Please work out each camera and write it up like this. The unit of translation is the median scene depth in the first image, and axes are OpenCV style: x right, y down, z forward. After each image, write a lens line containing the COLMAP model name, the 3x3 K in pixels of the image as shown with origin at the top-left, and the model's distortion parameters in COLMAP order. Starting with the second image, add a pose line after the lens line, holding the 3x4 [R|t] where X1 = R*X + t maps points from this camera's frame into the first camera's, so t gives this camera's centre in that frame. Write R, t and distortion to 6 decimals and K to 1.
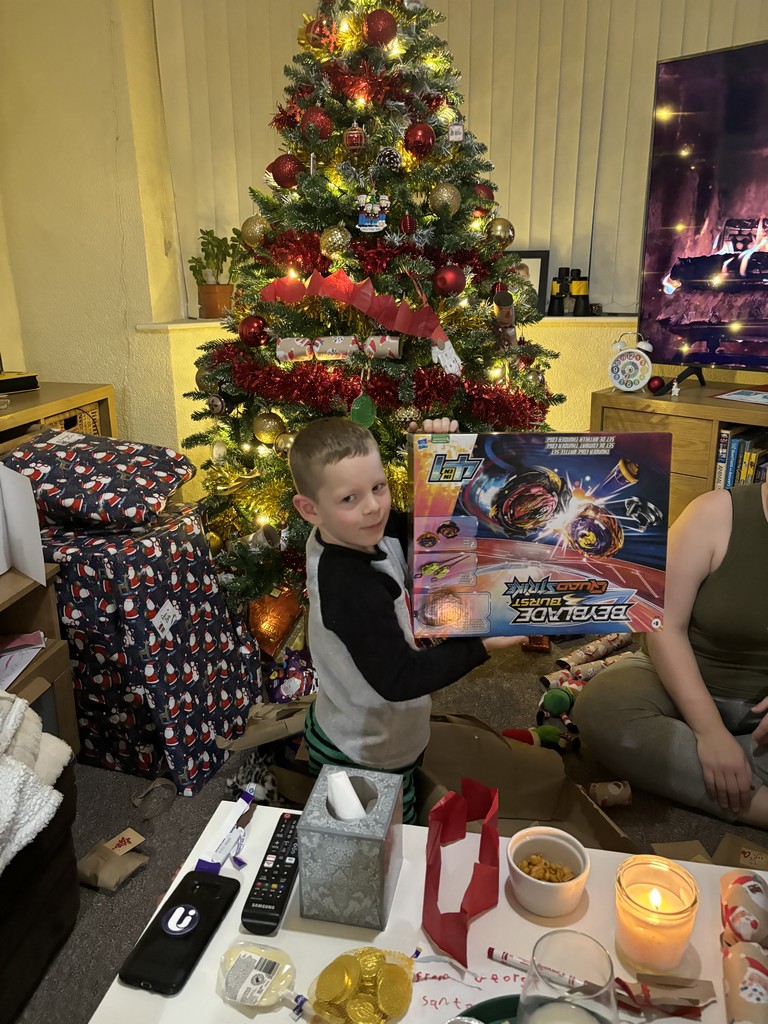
lens RADIAL K [[777.8, 0, 390.0], [0, 777.8, 504.4], [0, 0, 1]] dist [0.021068, -0.007019]
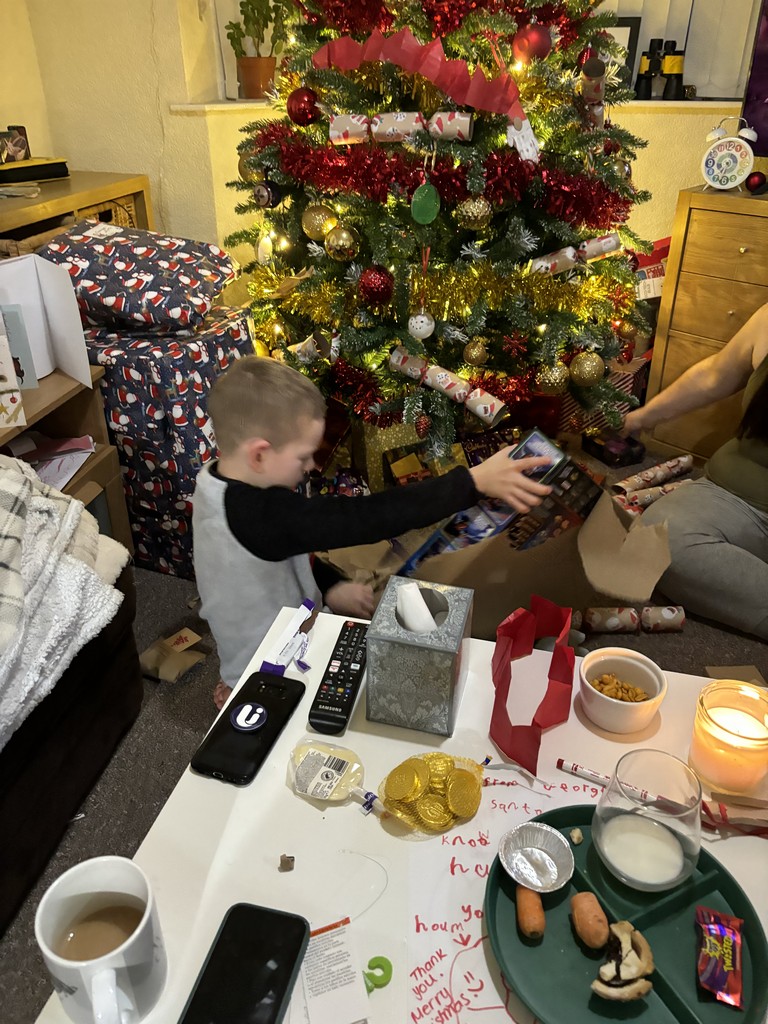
lens RADIAL K [[777.8, 0, 379.6], [0, 777.8, 503.9], [0, 0, 1]] dist [0.018329, -0.001782]
pose [[0.997916, 0.036982, -0.052869, -0.026238], [-0.024344, 0.974675, 0.222298, 0.017690], [0.059751, -0.220547, 0.973544, 0.044616]]
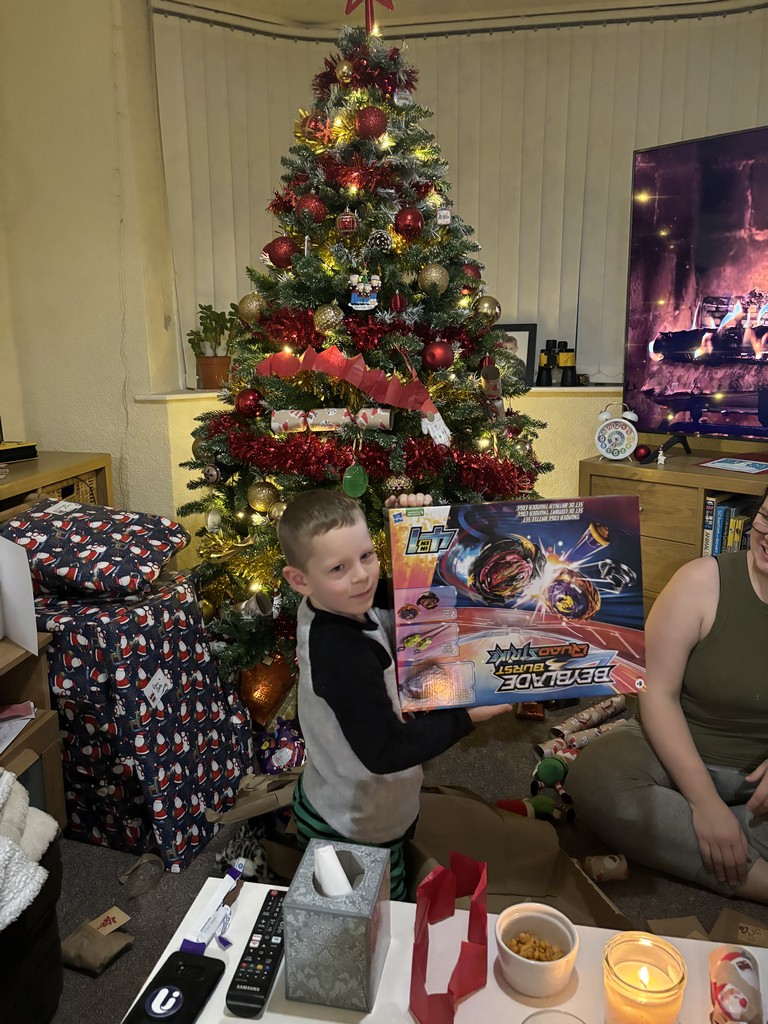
lens RADIAL K [[777.8, 0, 390.0], [0, 777.8, 504.4], [0, 0, 1]] dist [0.021068, -0.007019]
pose [[0.999987, -0.002467, 0.004528, 0.006401], [0.002823, 0.996776, -0.080184, -0.006448], [-0.004316, 0.080196, 0.996770, -0.015389]]
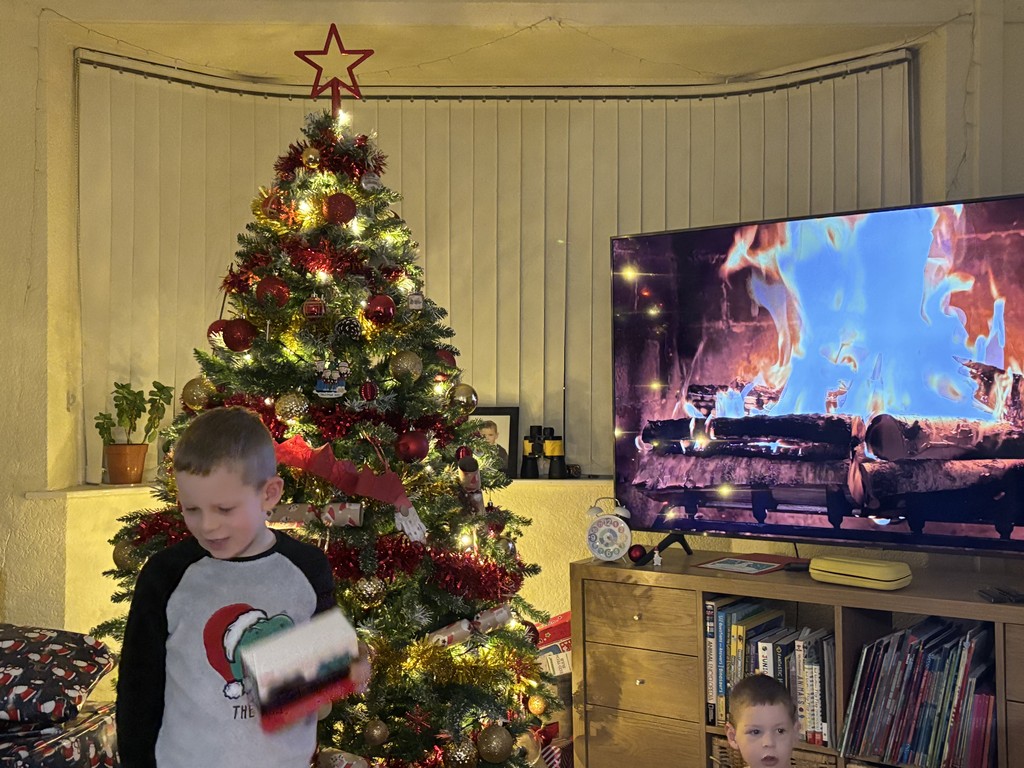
lens RADIAL K [[1150.1, 0, 509.5], [0, 1150.1, 388.8], [0, 0, 1]] dist [0.153311, -0.393348]
pose [[0.985469, 0.009986, 0.169562, -0.046528], [0.041881, 0.953164, -0.299541, 0.075380], [-0.164612, 0.302290, 0.938895, -0.371248]]
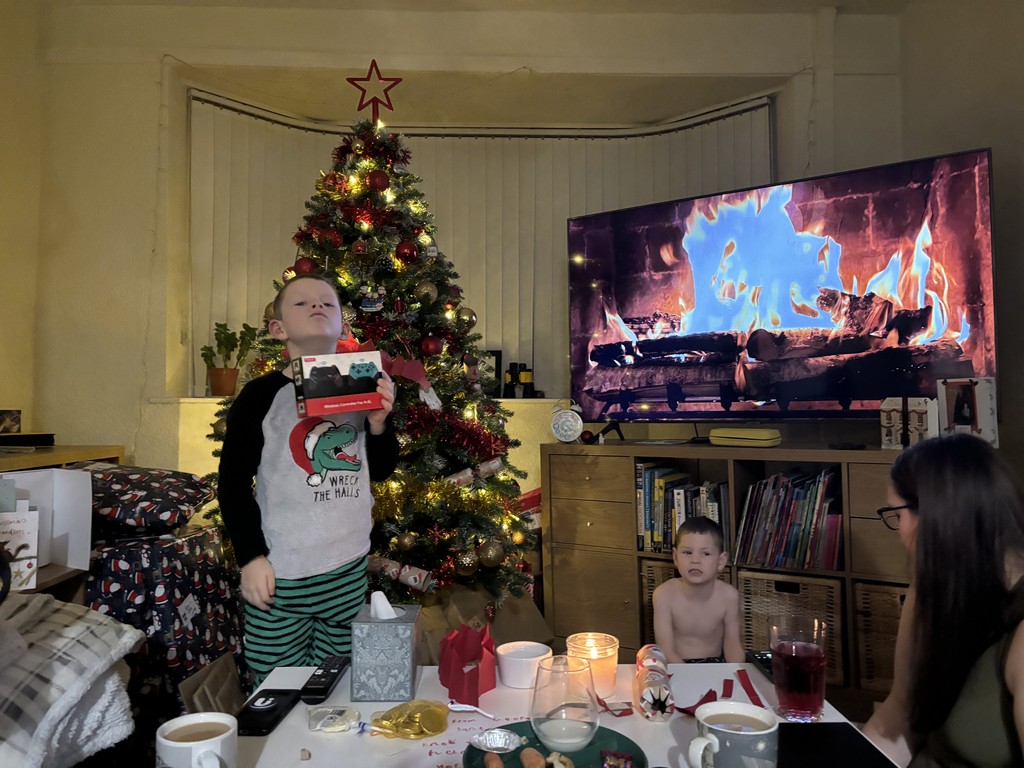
lens RADIAL K [[777.4, 0, 514.2], [0, 777.4, 384.7], [0, 0, 1]] dist [0.086279, -0.111690]
pose [[0.978165, 0.012623, 0.207448, -0.060199], [0.056932, 0.943698, -0.325873, 0.220350], [-0.199882, 0.330568, 0.922373, -0.246399]]
